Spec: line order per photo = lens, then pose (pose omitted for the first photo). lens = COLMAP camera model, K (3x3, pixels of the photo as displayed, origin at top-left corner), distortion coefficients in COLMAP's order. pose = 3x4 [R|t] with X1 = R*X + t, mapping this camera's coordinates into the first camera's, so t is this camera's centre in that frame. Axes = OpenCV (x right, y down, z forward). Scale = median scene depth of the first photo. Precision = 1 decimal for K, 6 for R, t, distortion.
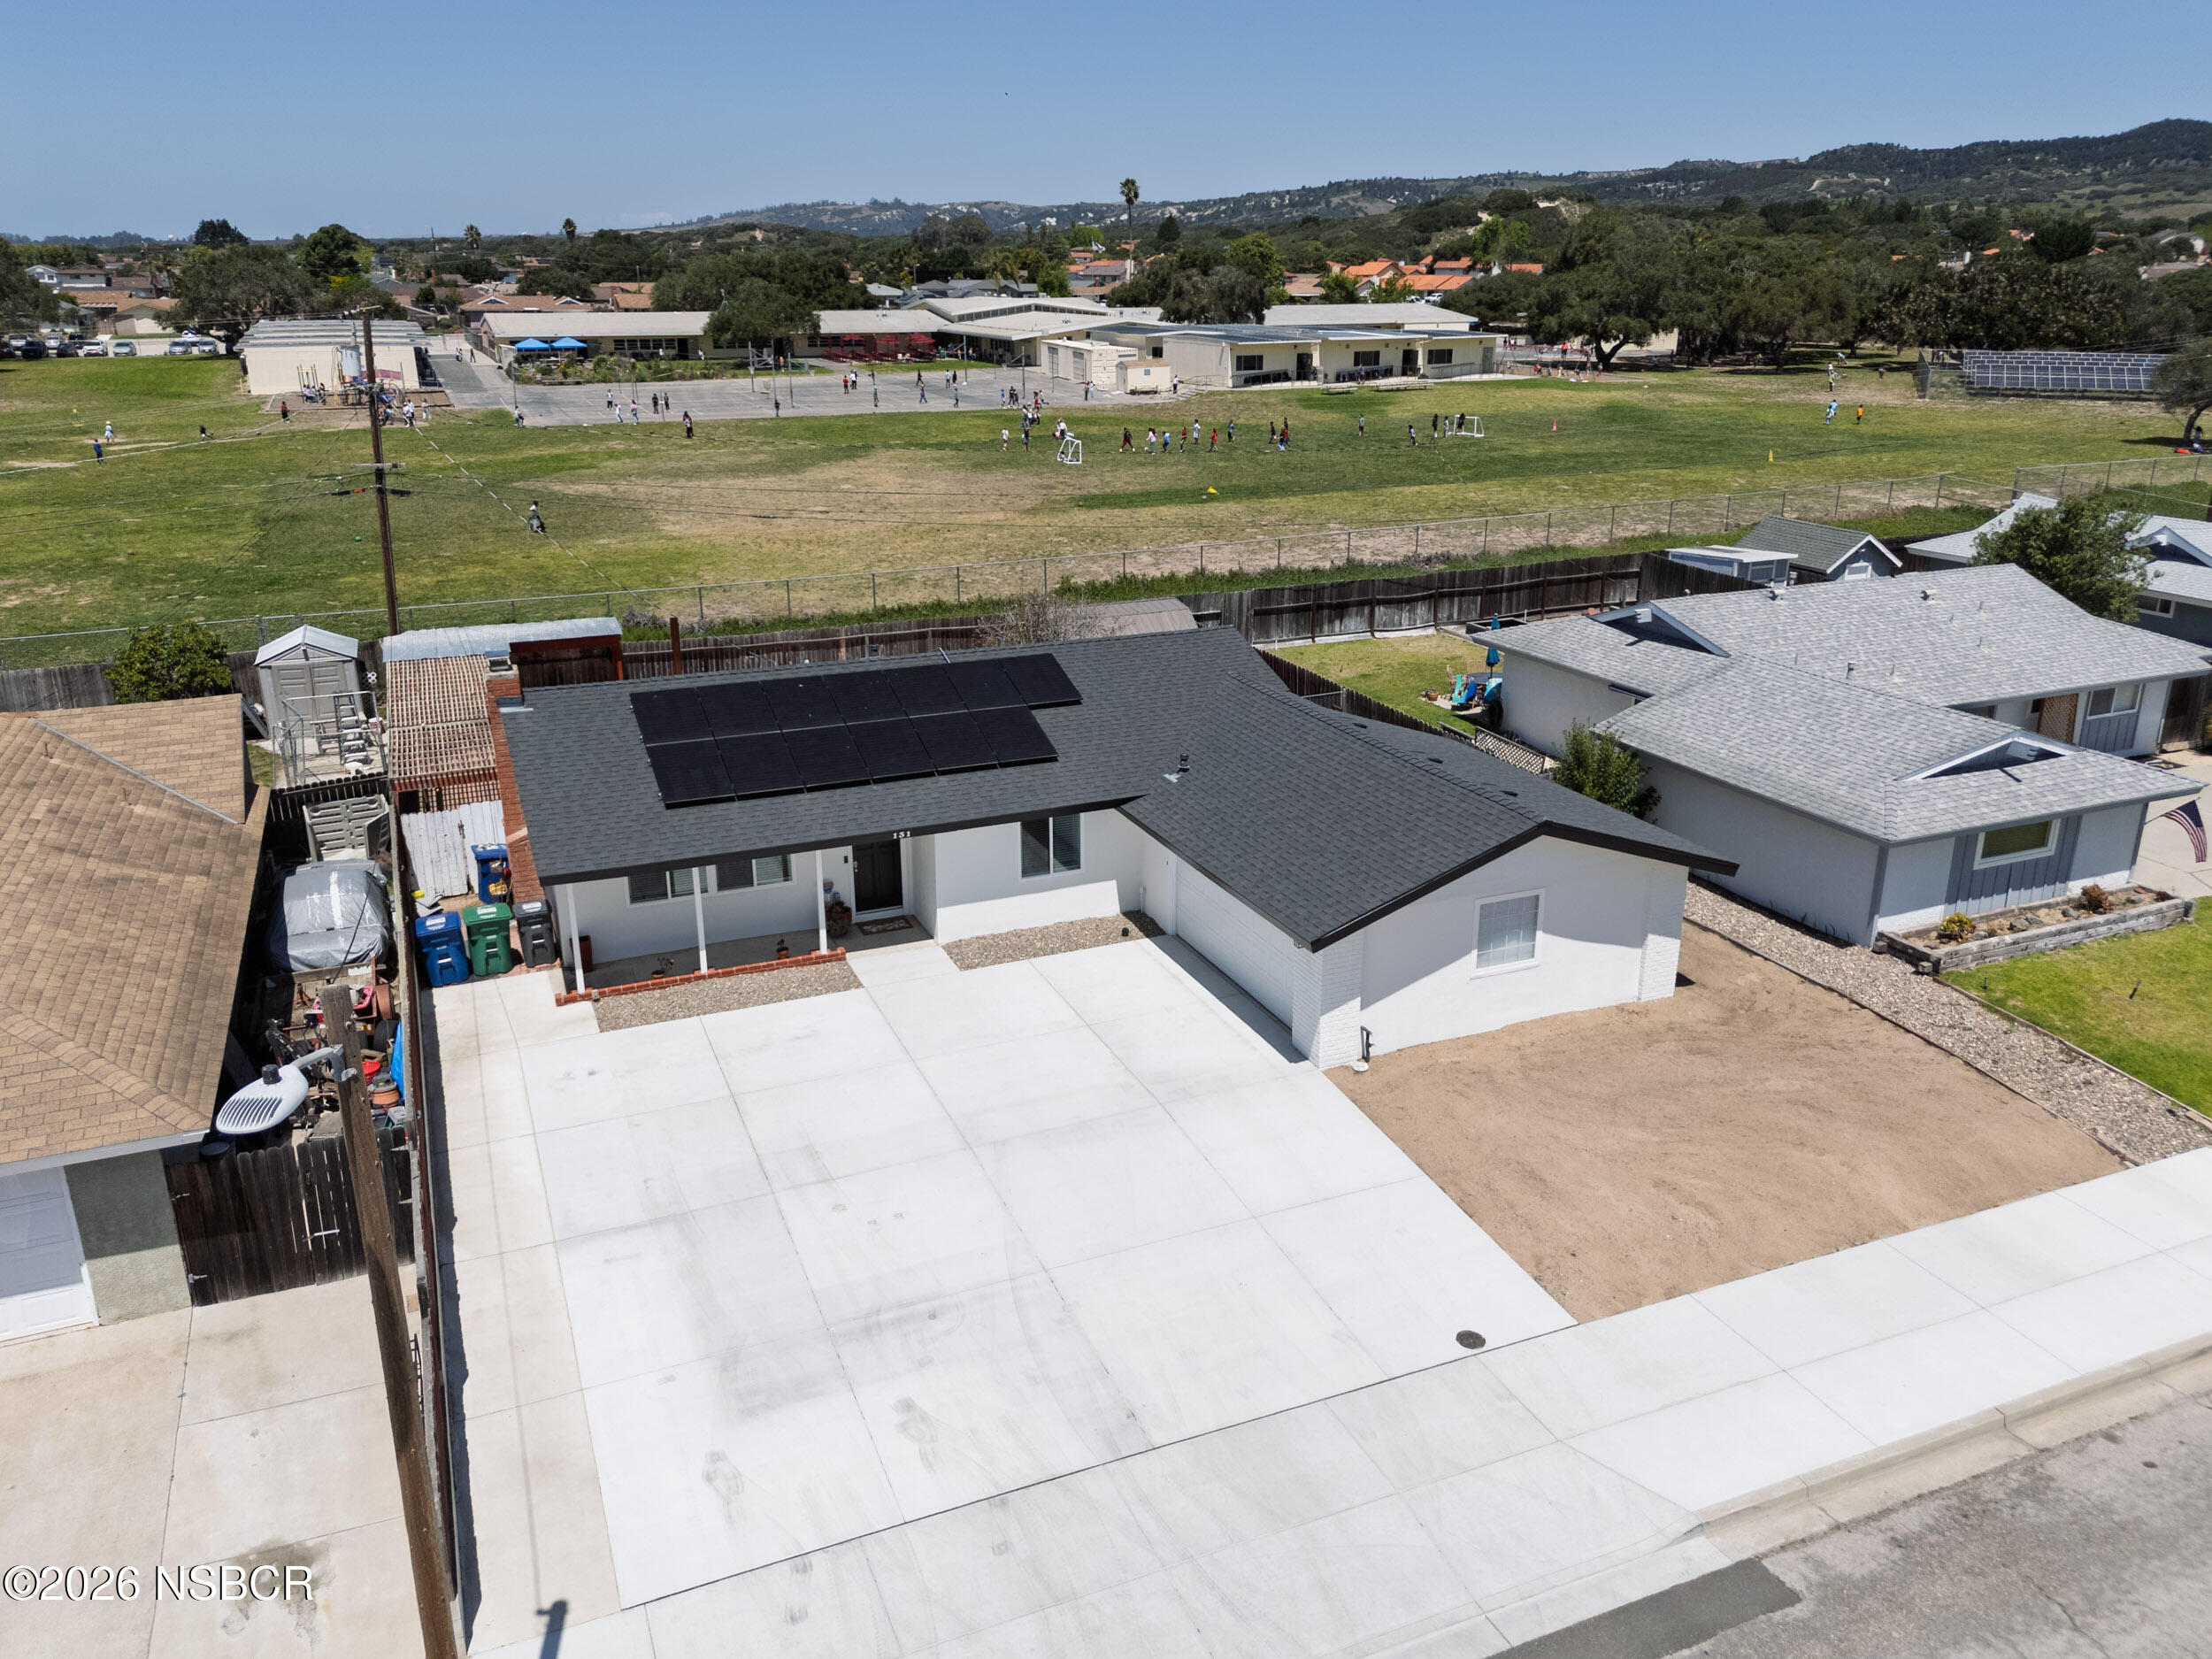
lens RADIAL K [[1633.3, 0, 1117.3], [0, 1633.3, 834.4], [0, 0, 1]] dist [0.058030, -0.051539]
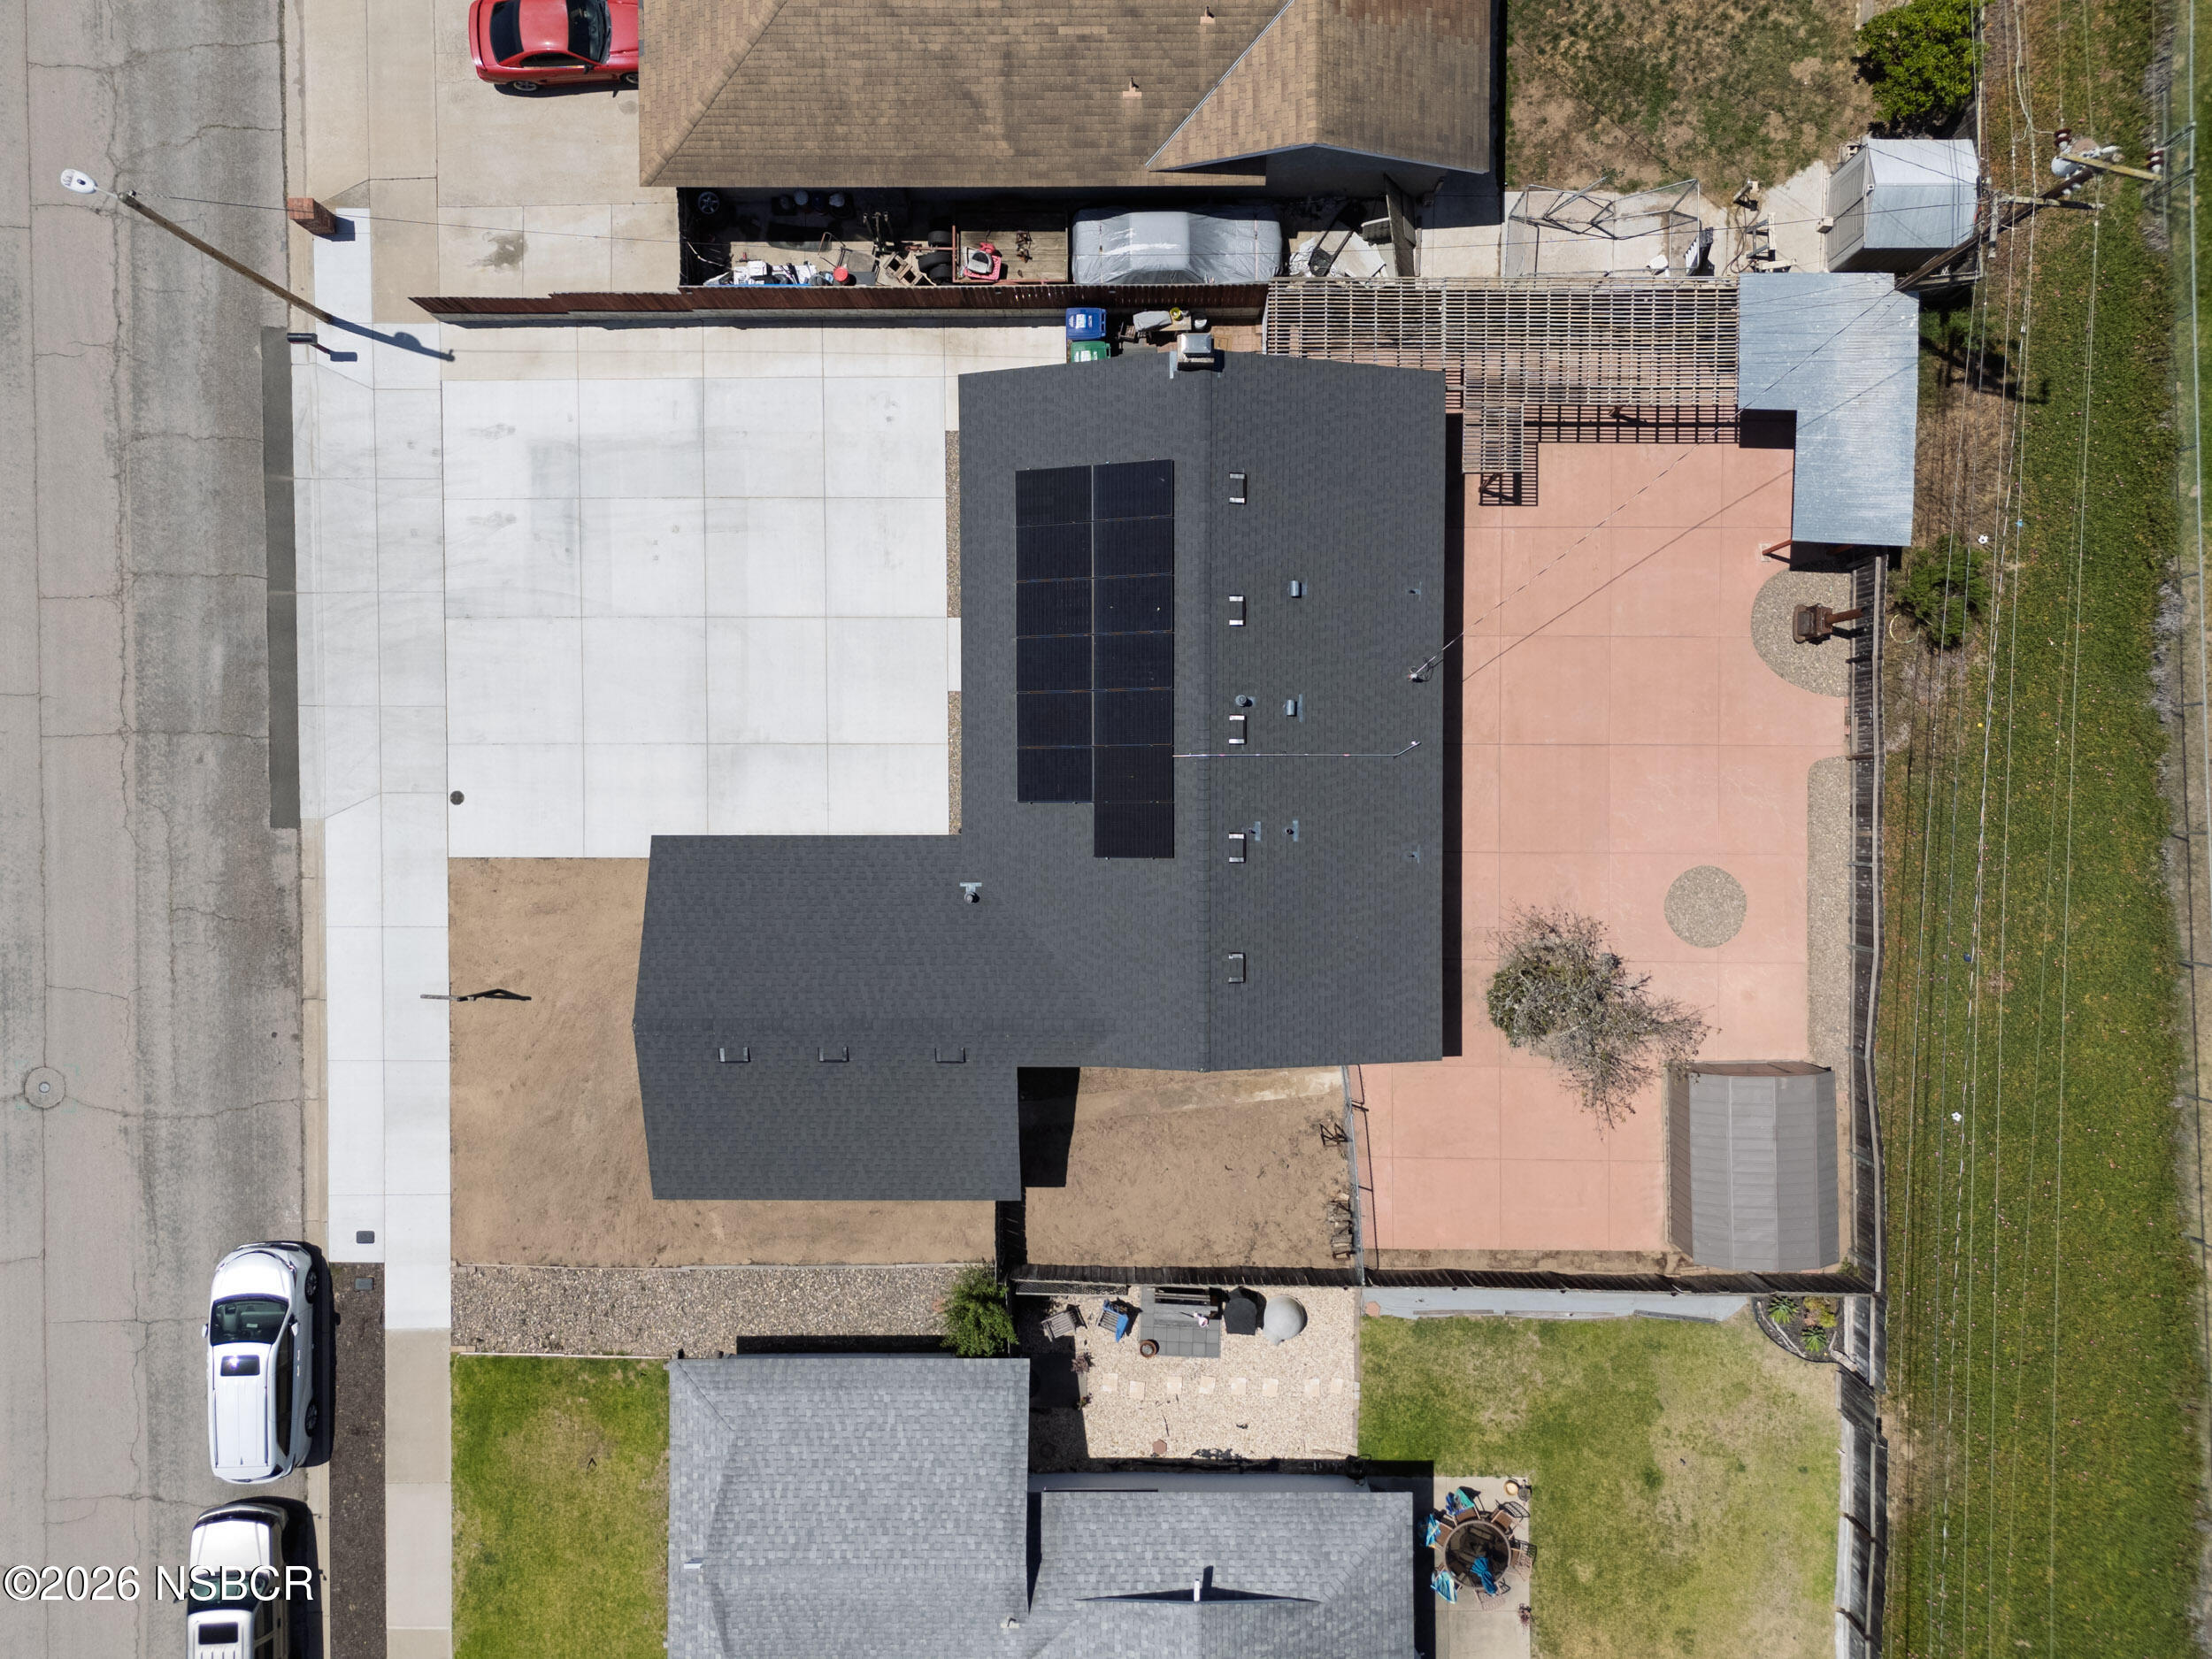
lens RADIAL K [[1633.3, 0, 1117.3], [0, 1633.3, 834.4], [0, 0, 1]] dist [0.058030, -0.051539]
pose [[-0.397542, 0.917379, 0.019377, -0.065897], [-0.286220, -0.144040, 0.947275, -1.186562], [0.871802, 0.371036, 0.319834, 0.703524]]
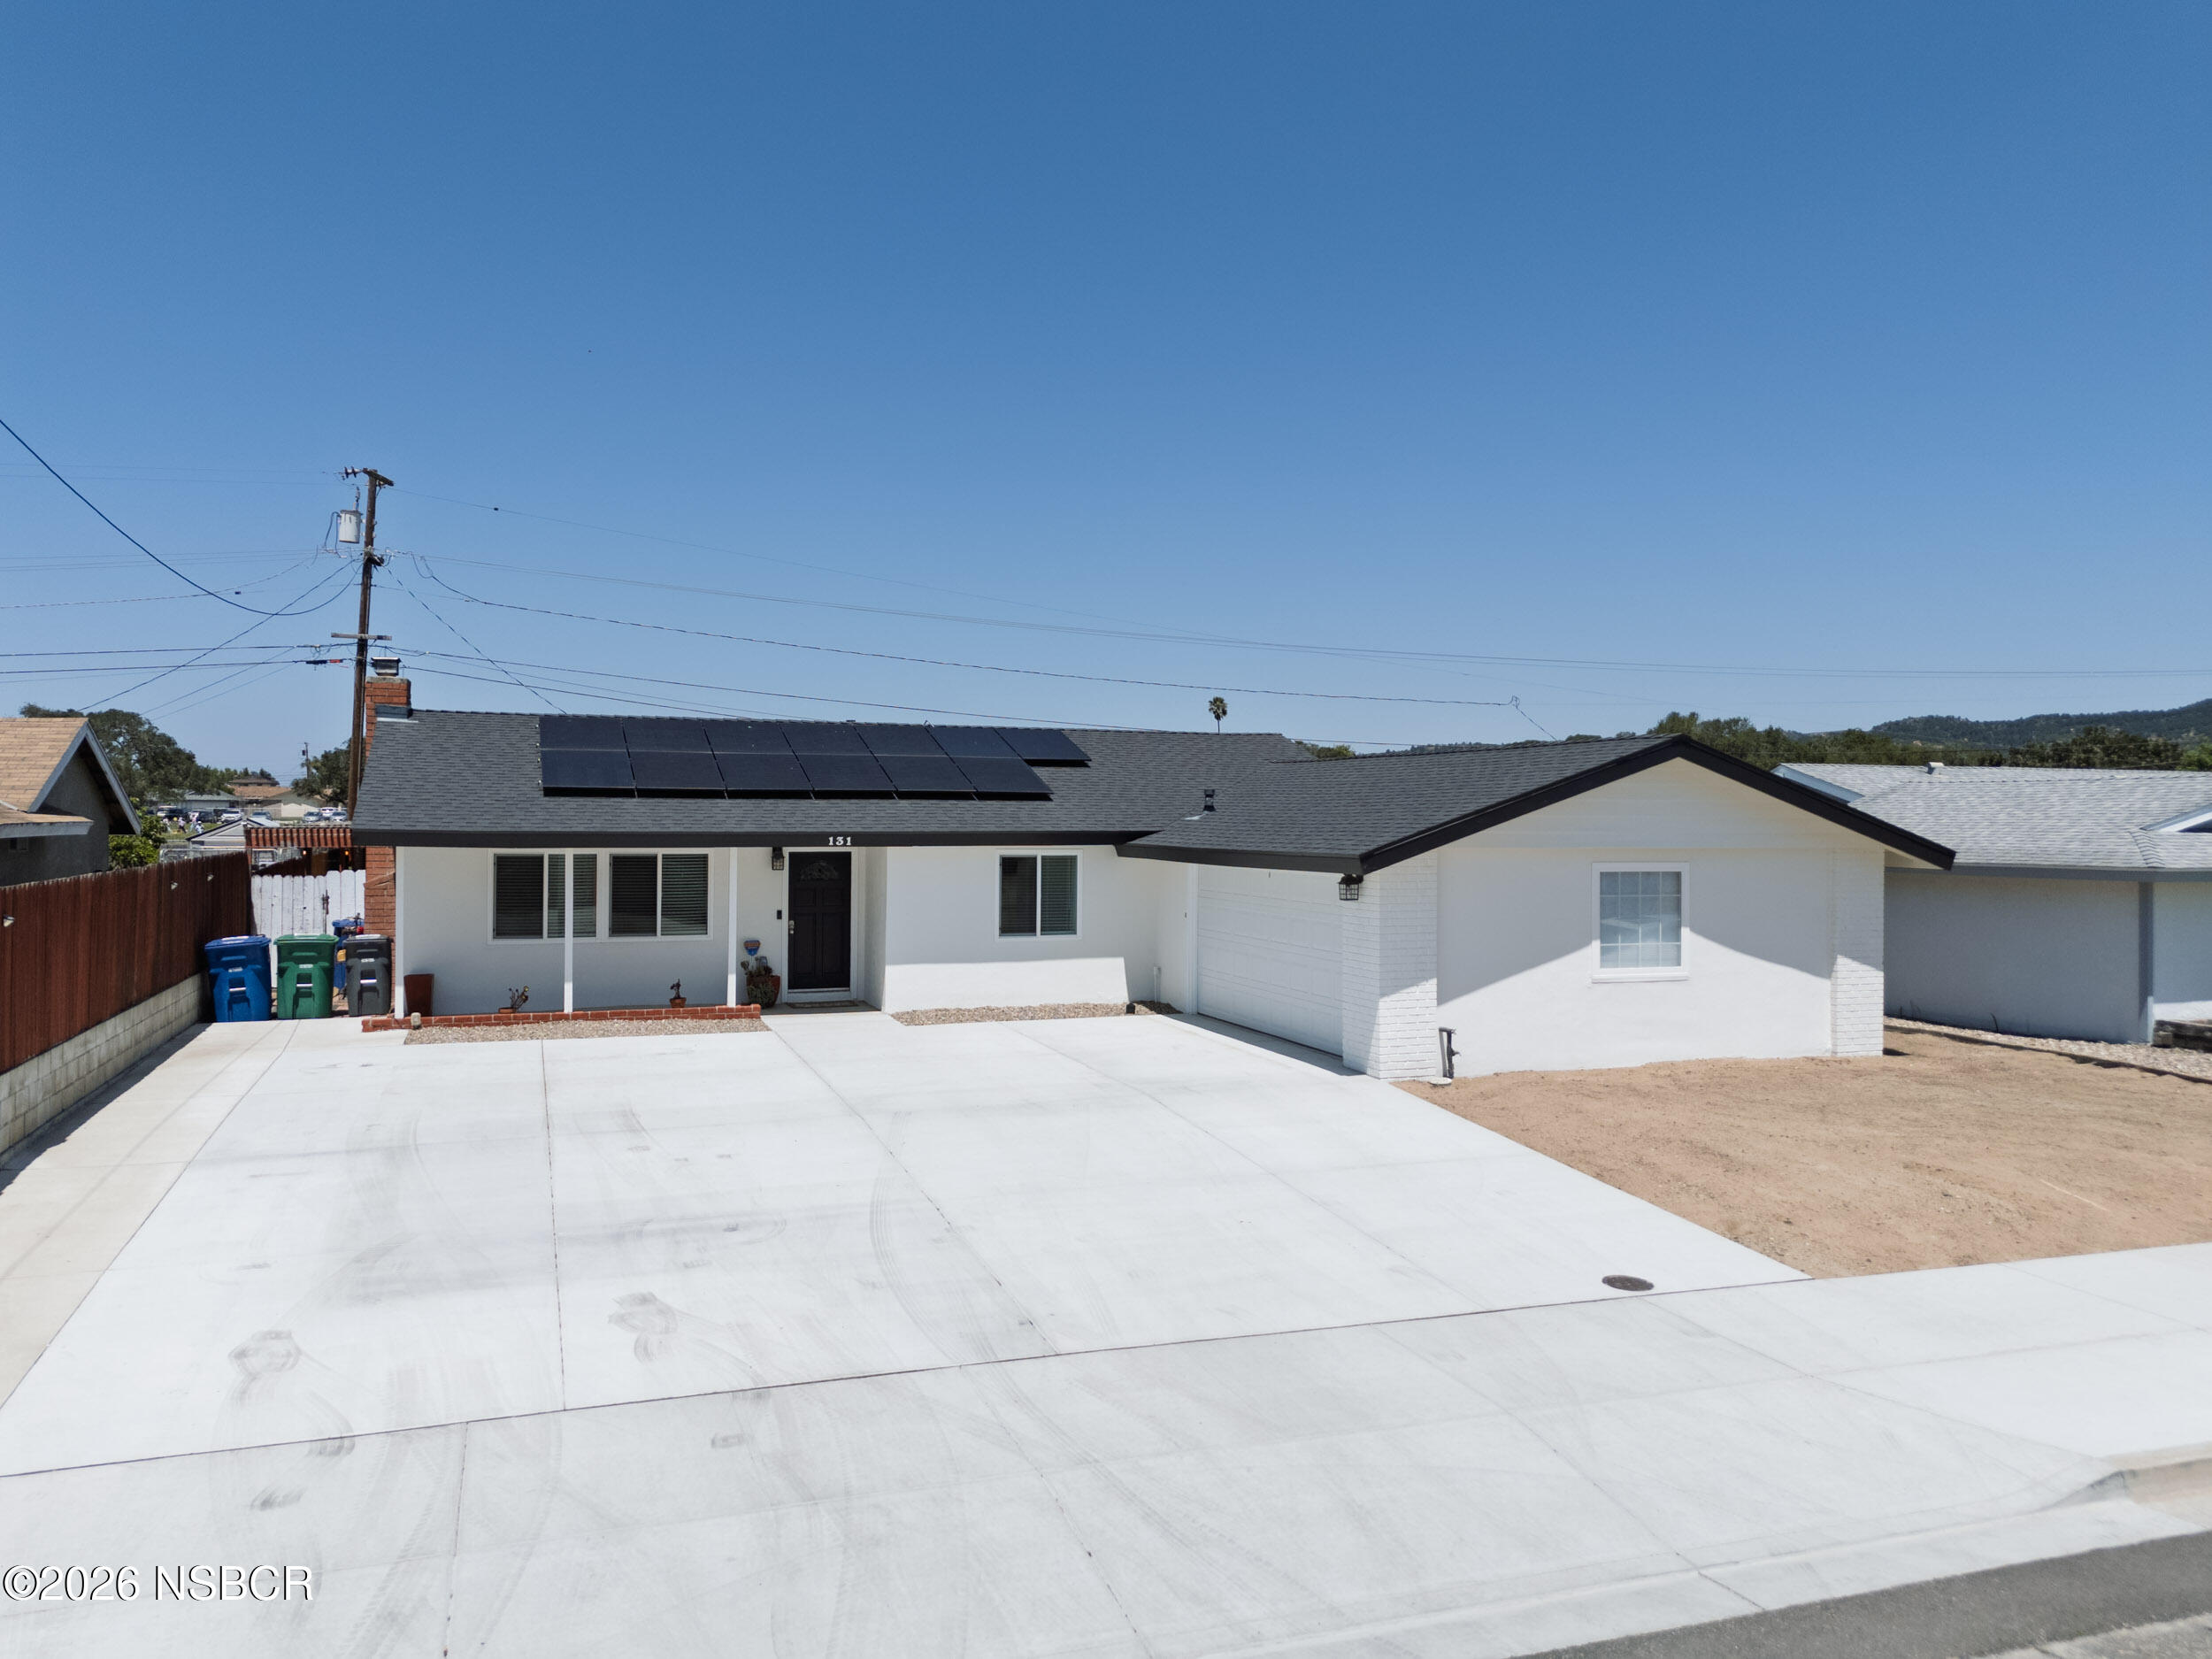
lens RADIAL K [[1633.3, 0, 1117.3], [0, 1633.3, 834.4], [0, 0, 1]] dist [0.058030, -0.051539]
pose [[0.998192, 0.007396, -0.059646, 0.043772], [-0.026037, 0.947655, -0.318233, 0.226828], [0.054170, 0.319211, 0.946134, 0.250882]]
